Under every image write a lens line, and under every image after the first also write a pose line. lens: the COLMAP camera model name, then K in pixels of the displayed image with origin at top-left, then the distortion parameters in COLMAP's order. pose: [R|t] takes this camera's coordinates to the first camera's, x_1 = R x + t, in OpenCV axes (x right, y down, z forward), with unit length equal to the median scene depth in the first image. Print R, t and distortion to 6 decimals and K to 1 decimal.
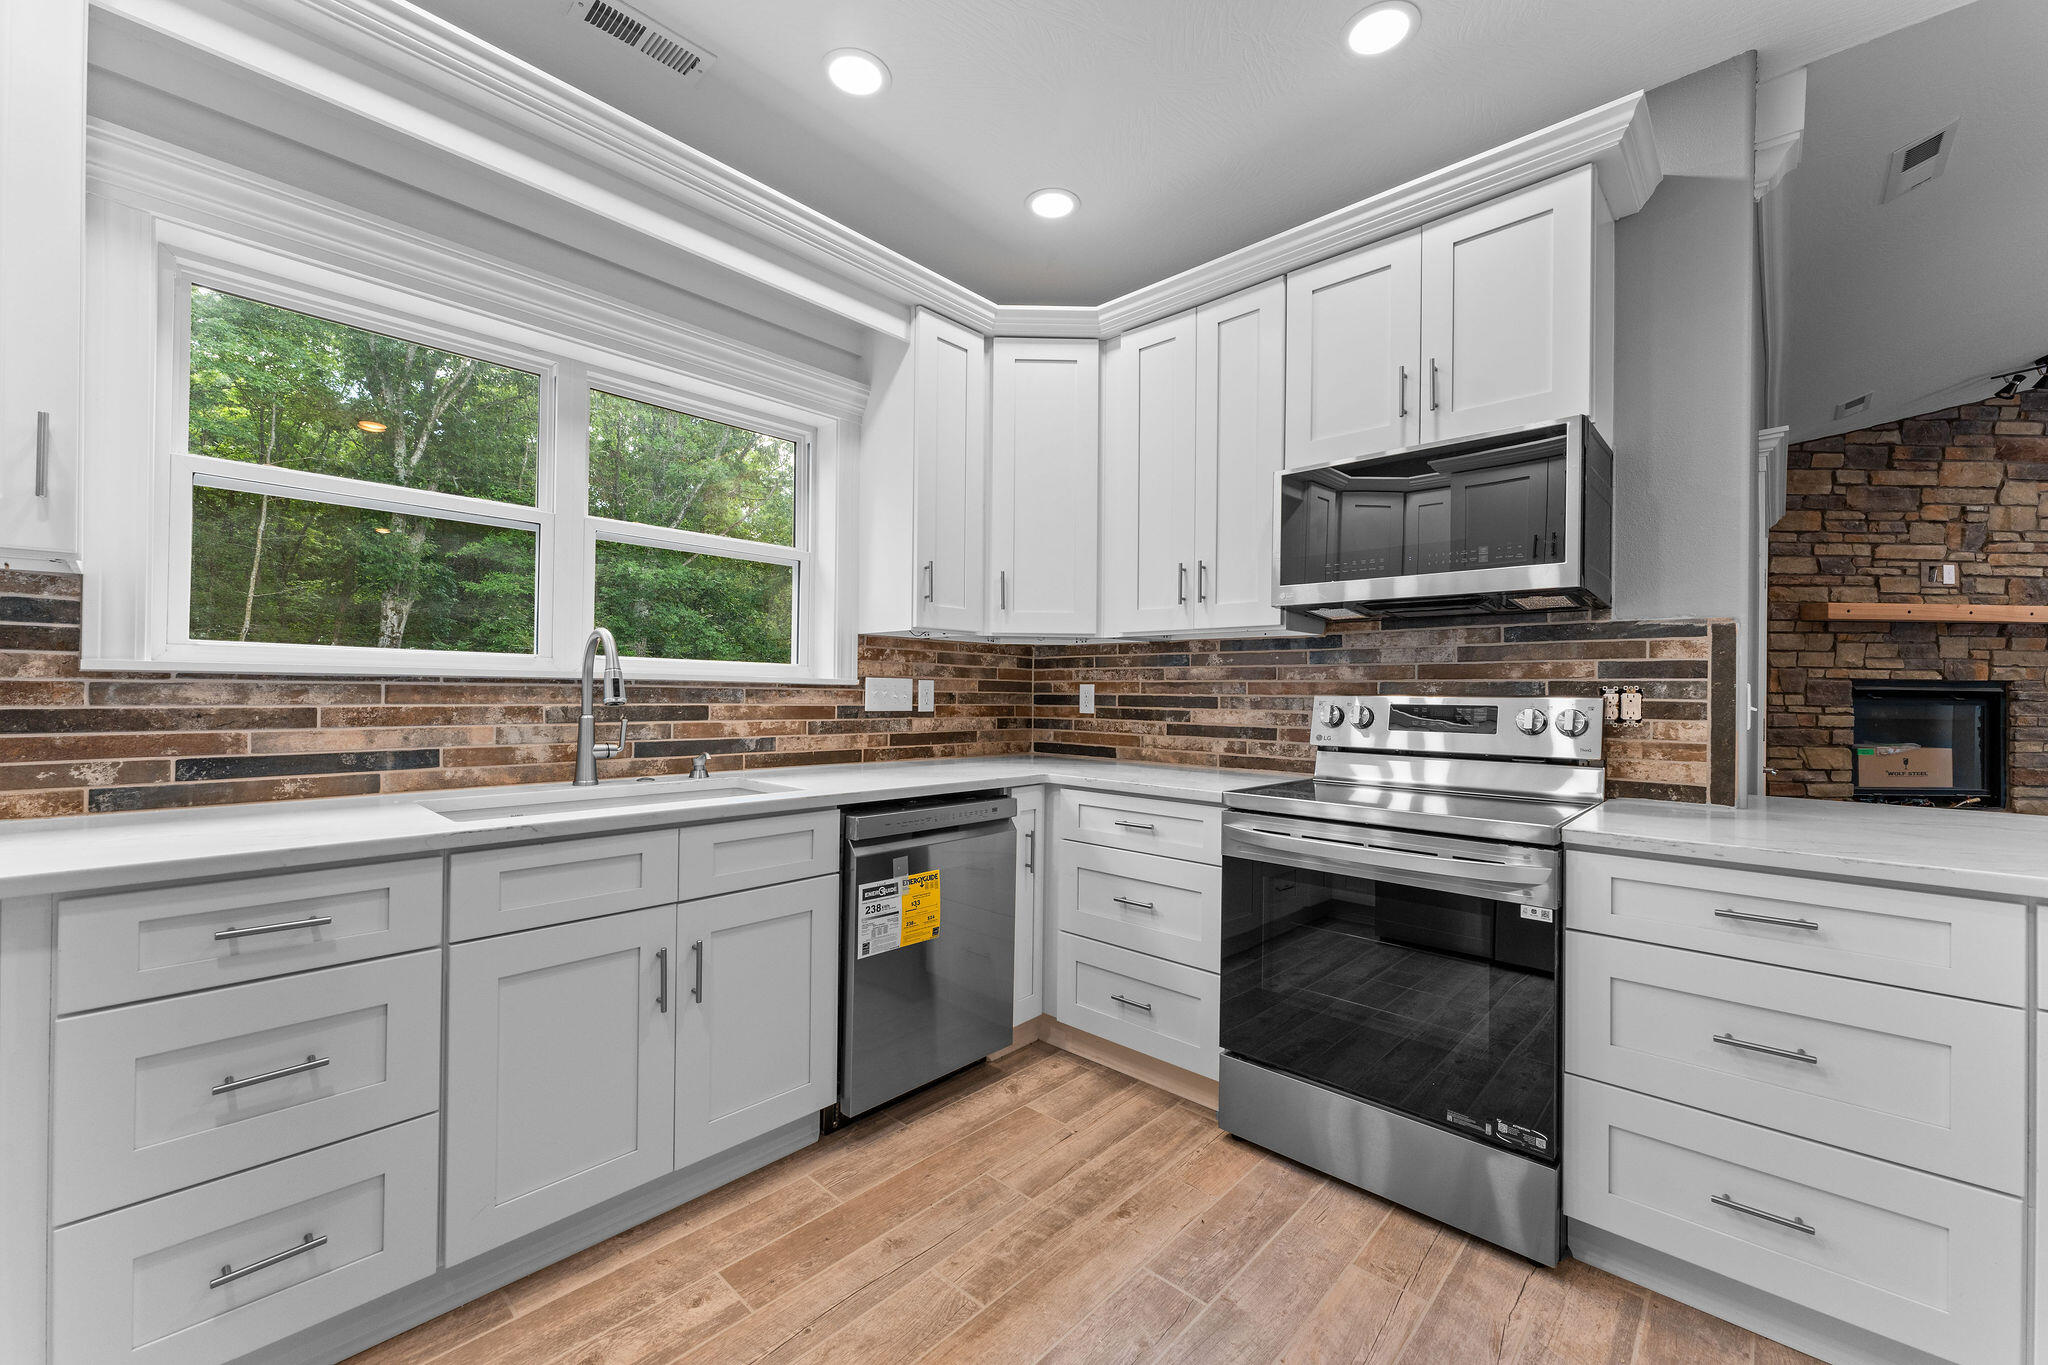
lens RADIAL K [[824.3, 0, 1035.8], [0, 824.3, 685.8], [0, 0, 1]] dist [-0.001566, 0.001083]
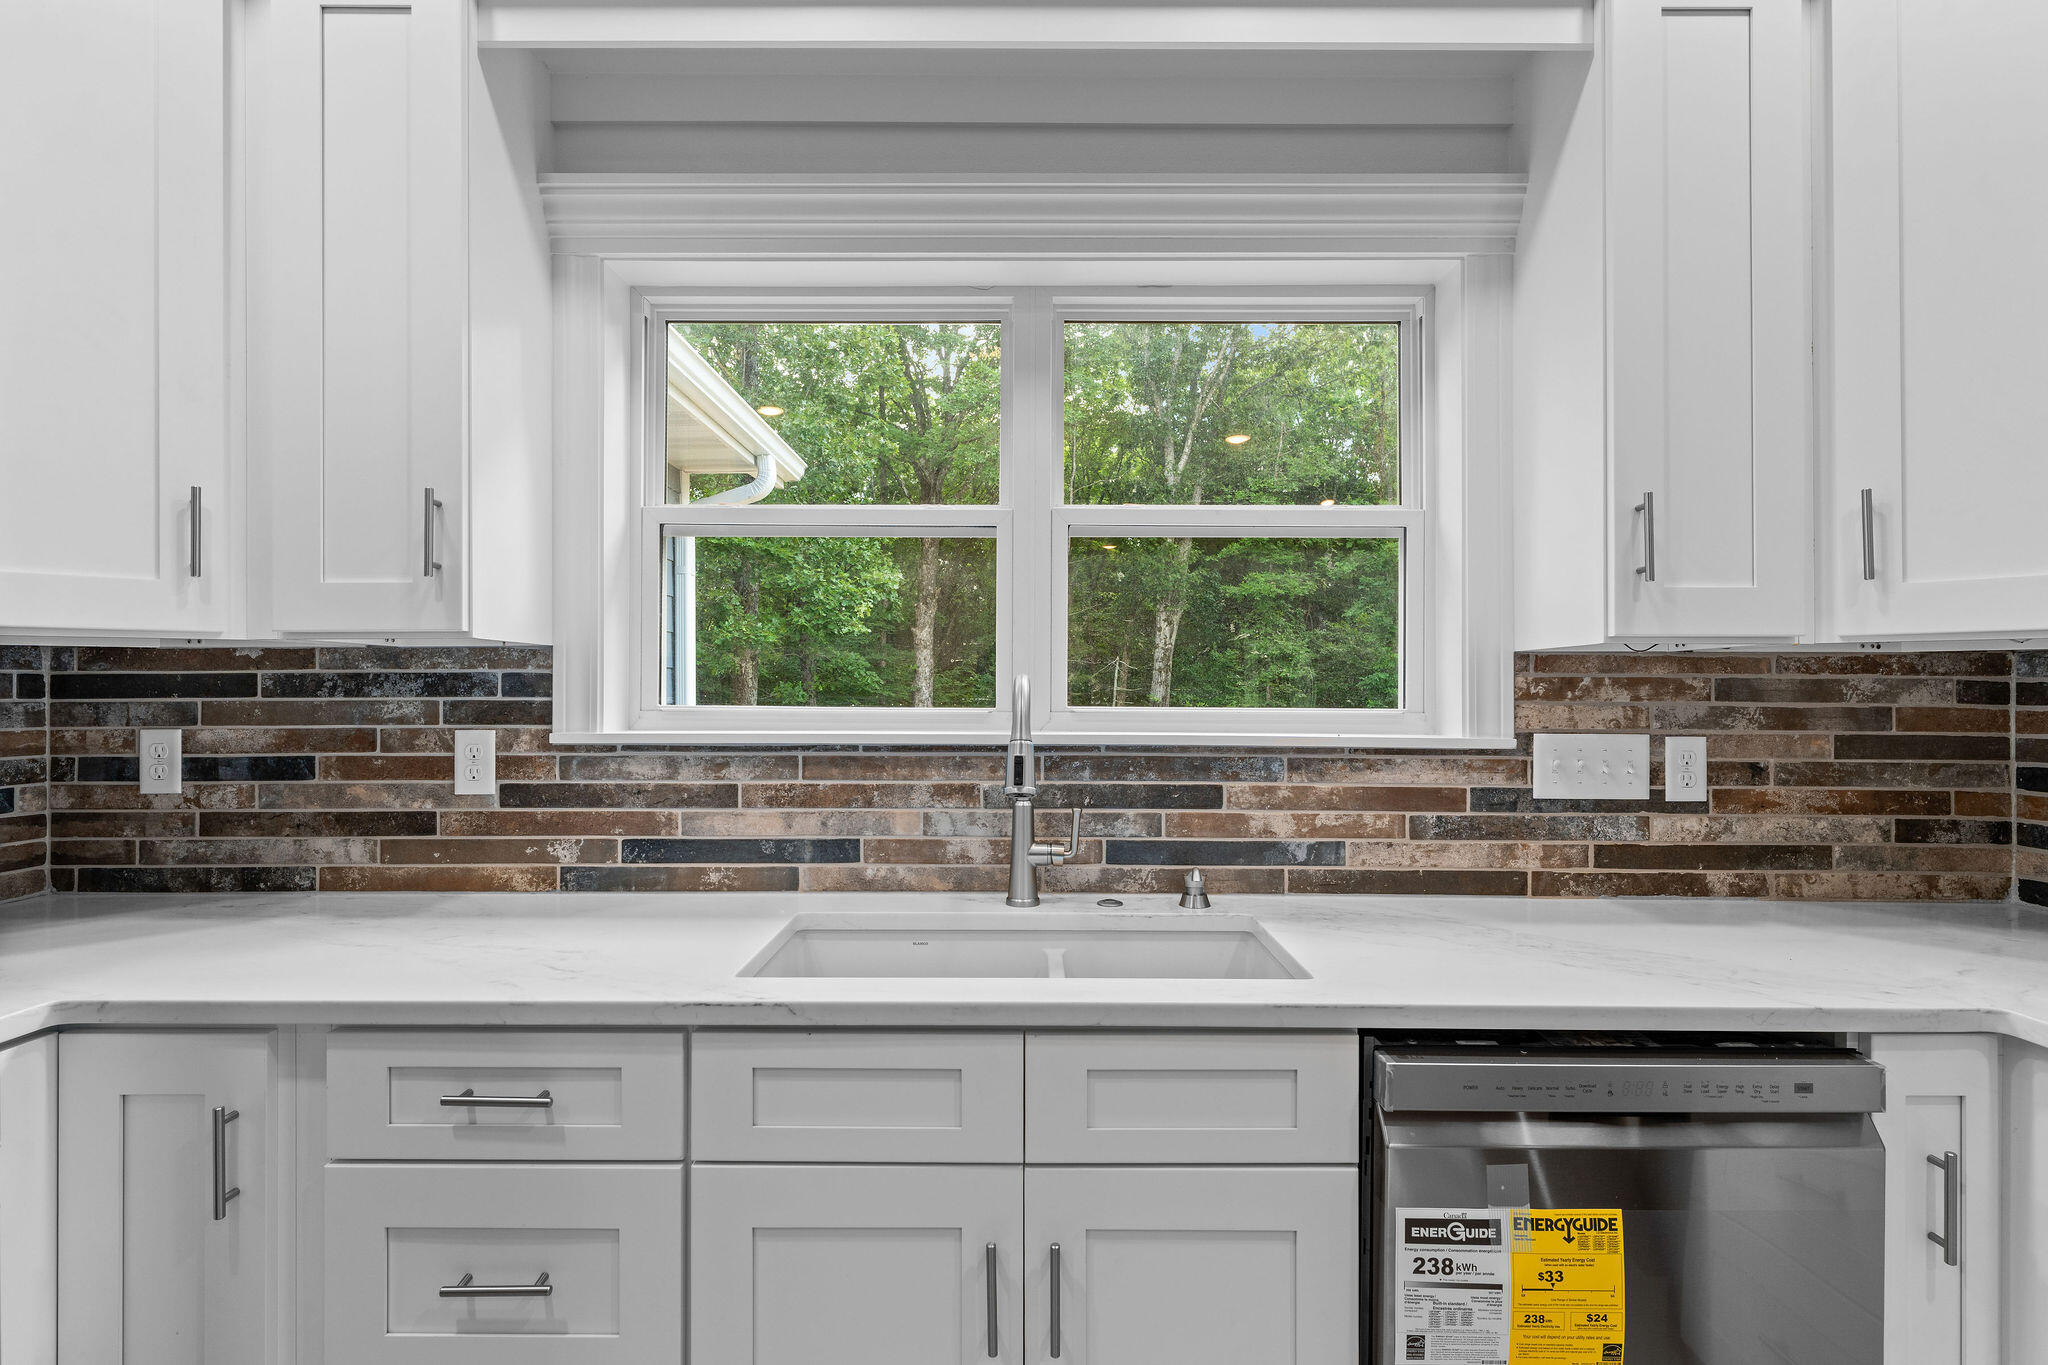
lens RADIAL K [[1021.6, 0, 1019.8], [0, 1021.6, 683.7], [0, 0, 1]] dist [0.004347, -0.000486]
pose [[0.668093, -0.014742, -0.743932, 0.059193], [0.010599, 0.999891, -0.010296, -0.039057], [0.744002, -0.001006, 0.668176, 0.328252]]
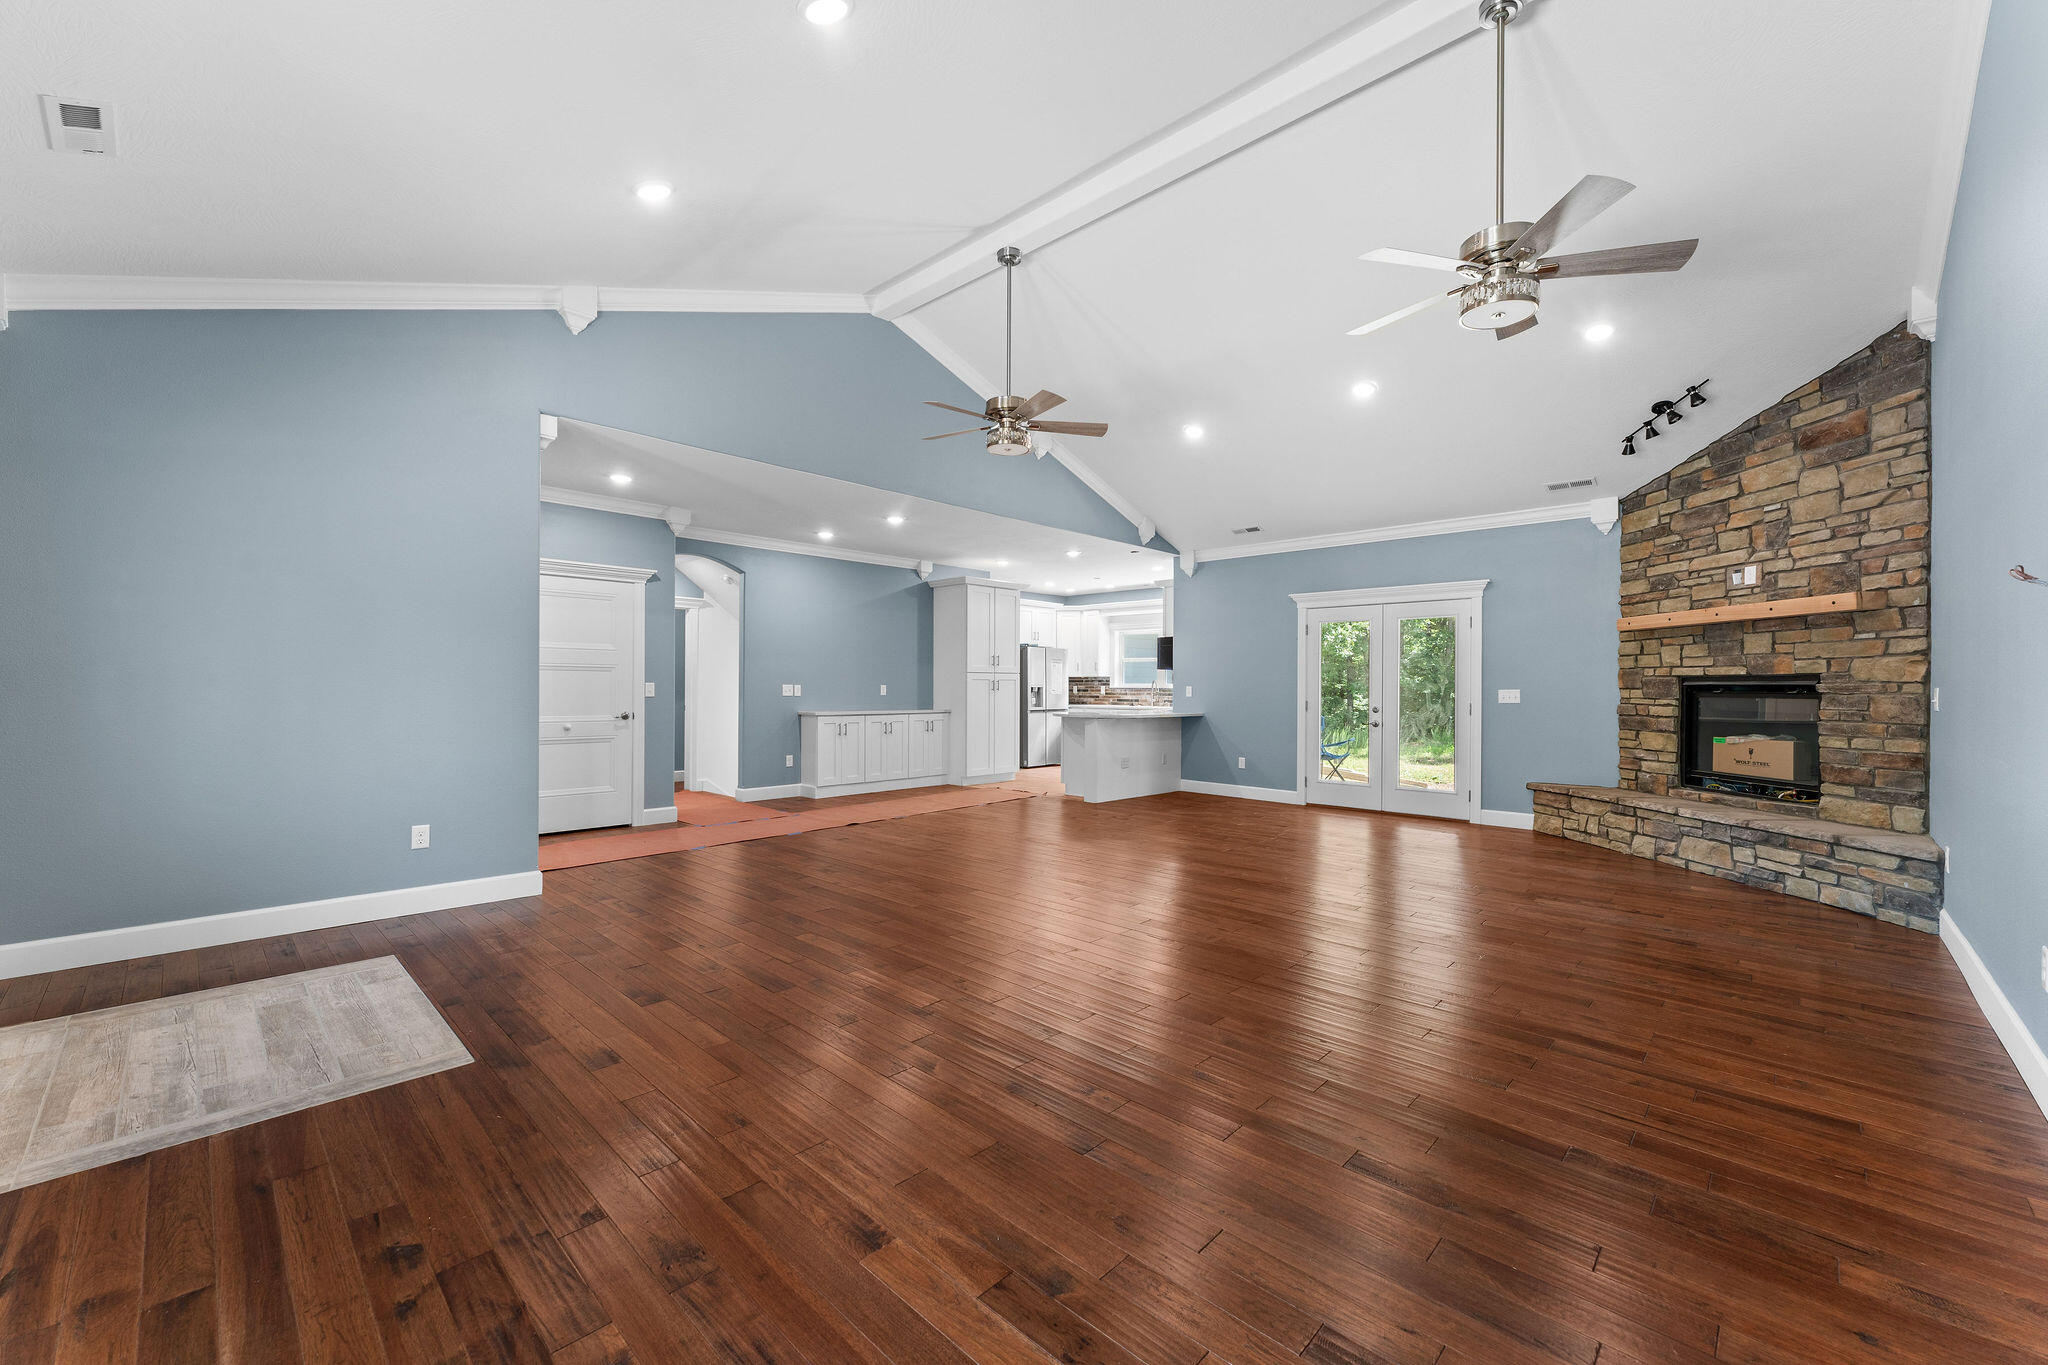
lens RADIAL K [[824.3, 0, 1022.5], [0, 824.3, 685.6], [0, 0, 1]] dist [-0.001566, 0.001083]
pose [[-0.020893, -0.012618, -0.999702, 3.969802], [0.002009, 0.999918, -0.012663, 0.034104], [0.999780, -0.002273, -0.020866, 0.150998]]
